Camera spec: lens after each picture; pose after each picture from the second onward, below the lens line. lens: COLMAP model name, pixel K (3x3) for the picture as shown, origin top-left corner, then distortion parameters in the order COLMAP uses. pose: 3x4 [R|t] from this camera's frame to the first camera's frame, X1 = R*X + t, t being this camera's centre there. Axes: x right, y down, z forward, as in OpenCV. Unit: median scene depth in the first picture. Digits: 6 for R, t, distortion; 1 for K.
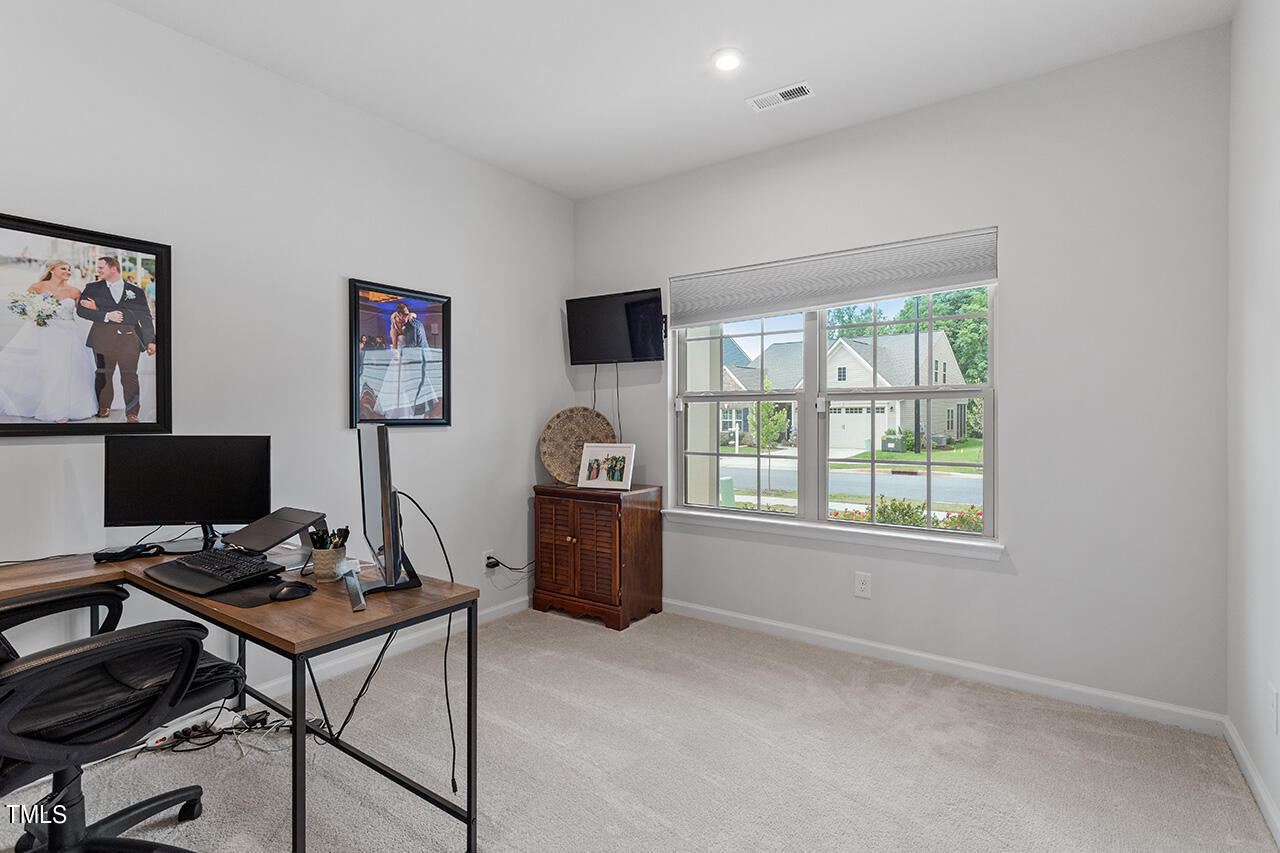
lens RADIAL K [[619.0, 0, 639.5], [0, 619.0, 420.6], [0, 0, 1]] dist [0.005445, -0.001321]
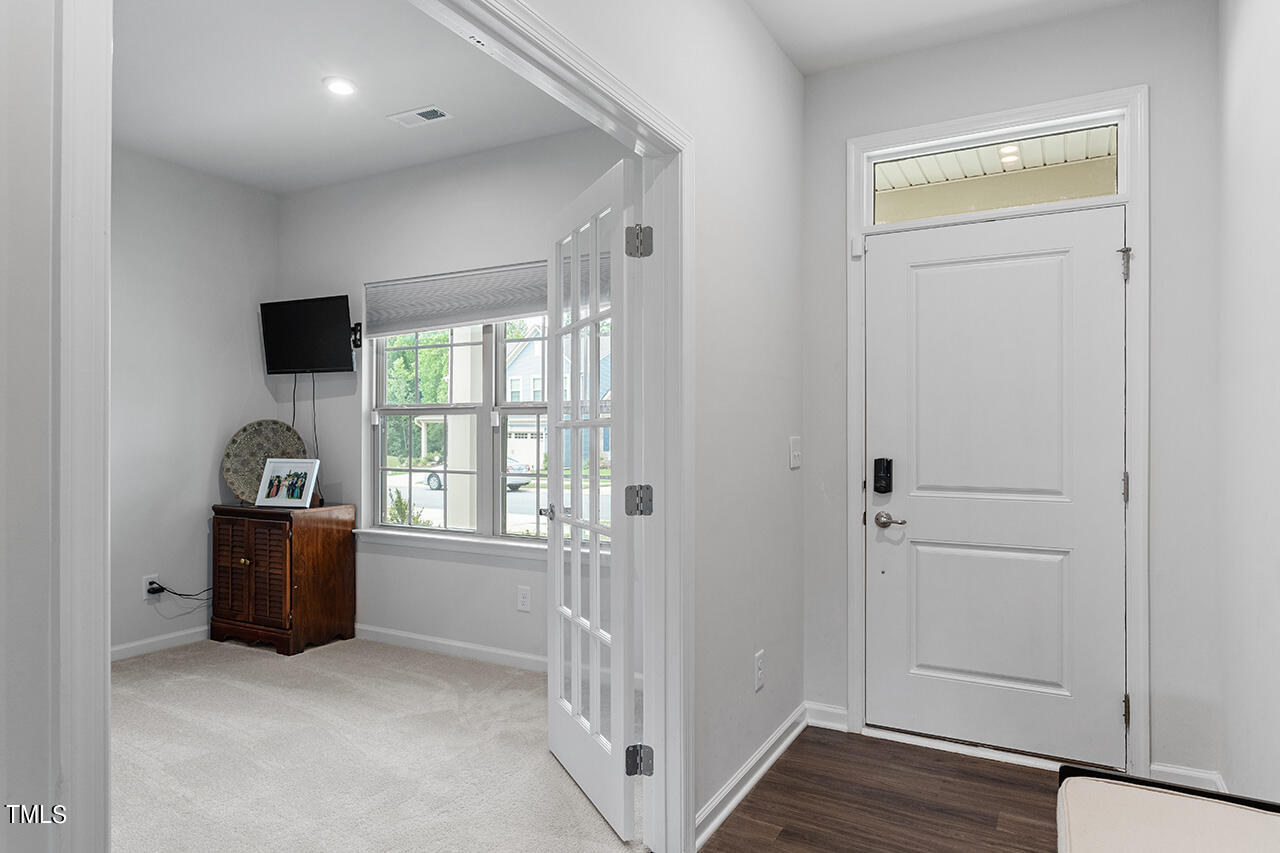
lens RADIAL K [[792.9, 0, 643.3], [0, 792.9, 430.7], [0, 0, 1]] dist [-0.004131, 0.009015]
pose [[0.993402, 0.003257, 0.114638, 0.343248], [-0.002374, 0.999966, -0.007838, 0.002217], [-0.114660, 0.007514, 0.993376, -0.255058]]
